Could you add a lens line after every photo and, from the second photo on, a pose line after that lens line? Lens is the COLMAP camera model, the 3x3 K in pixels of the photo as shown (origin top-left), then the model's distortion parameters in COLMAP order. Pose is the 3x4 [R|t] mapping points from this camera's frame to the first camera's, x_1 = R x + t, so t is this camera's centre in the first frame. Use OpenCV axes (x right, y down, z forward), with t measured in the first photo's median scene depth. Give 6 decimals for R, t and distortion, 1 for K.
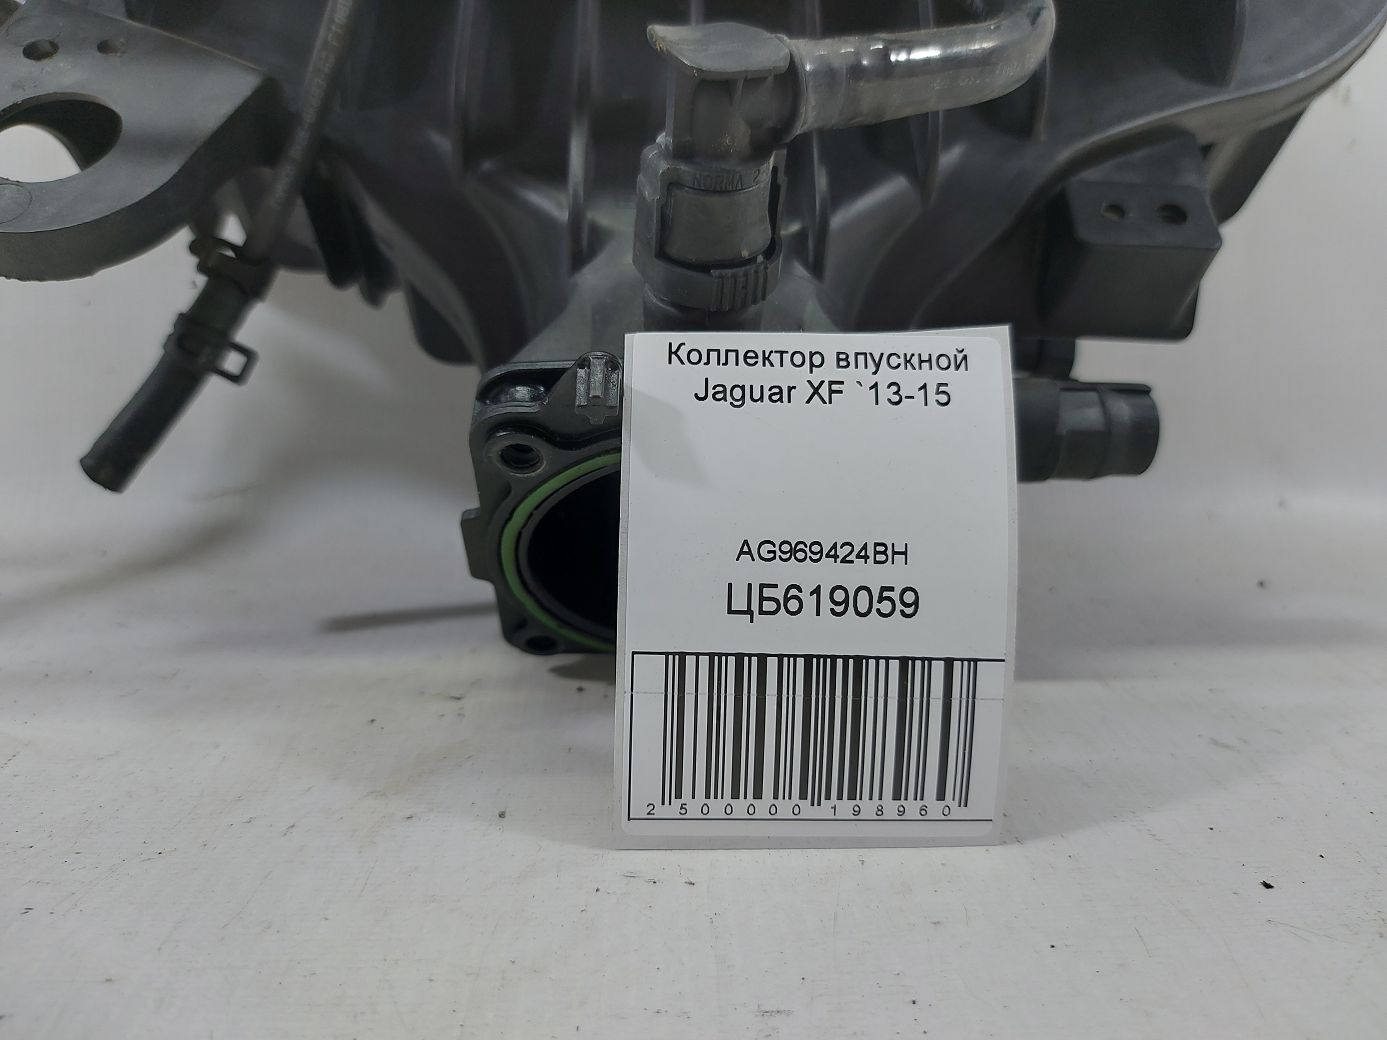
lens RADIAL K [[1167.1, 0, 695.9], [0, 1167.1, 529.7], [0, 0, 1]] dist [-0.050950, -0.033003]
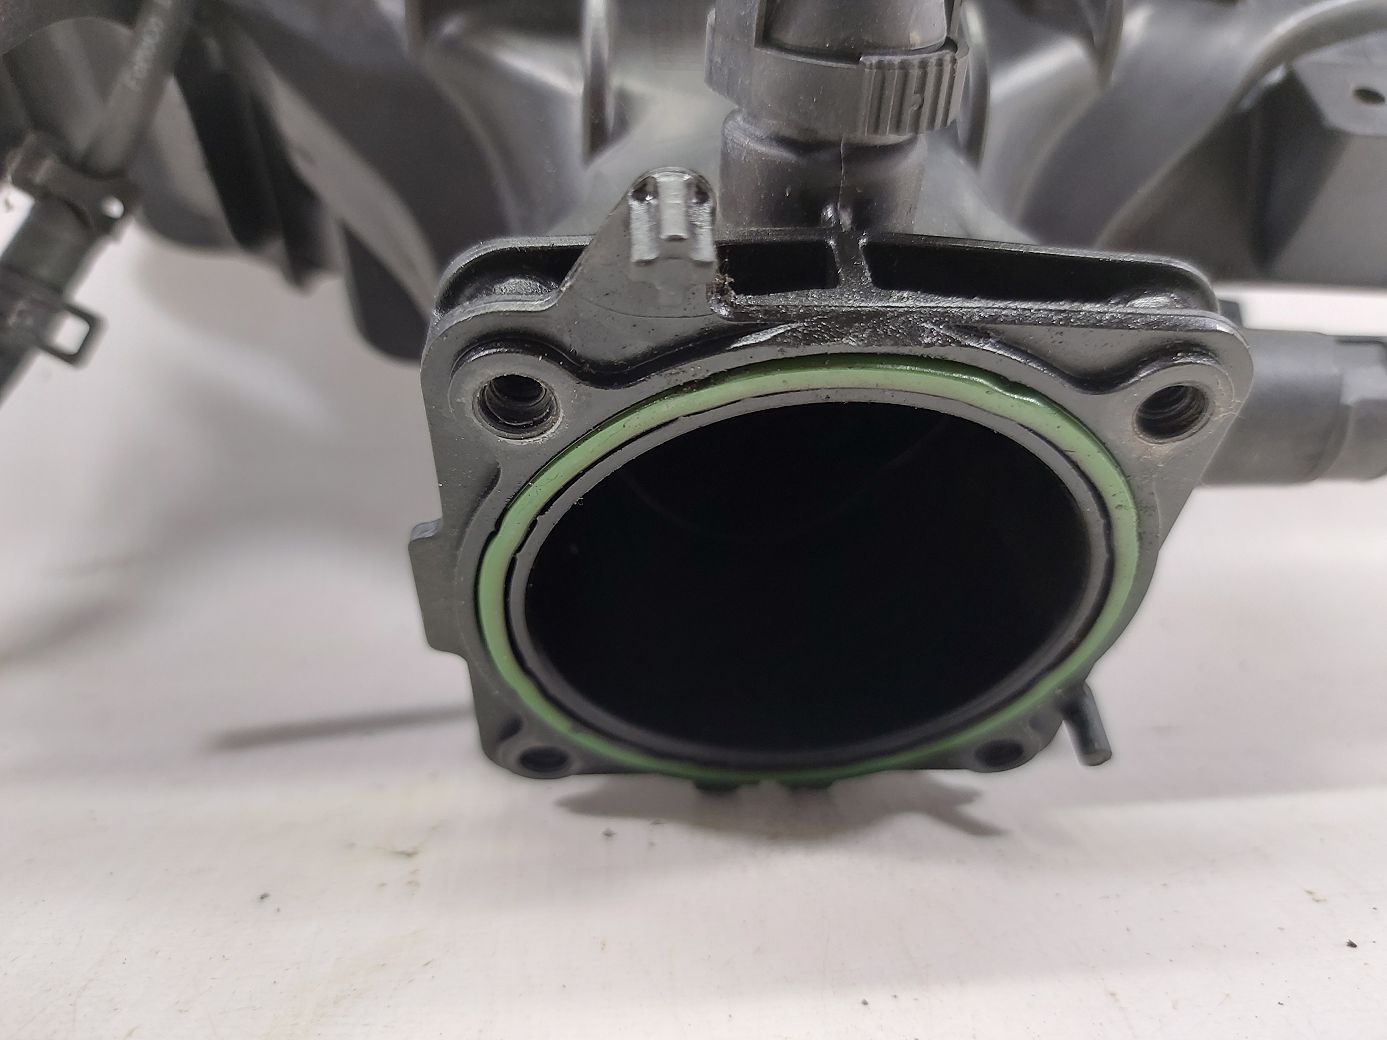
lens RADIAL K [[1167.1, 0, 690.9], [0, 1167.1, 508.4], [0, 0, 1]] dist [-0.050950, -0.033003]
pose [[0.999532, -0.022093, 0.021144, -0.066967], [0.024541, 0.992029, -0.123596, 0.044708], [-0.018245, 0.124057, 0.992107, 0.381144]]
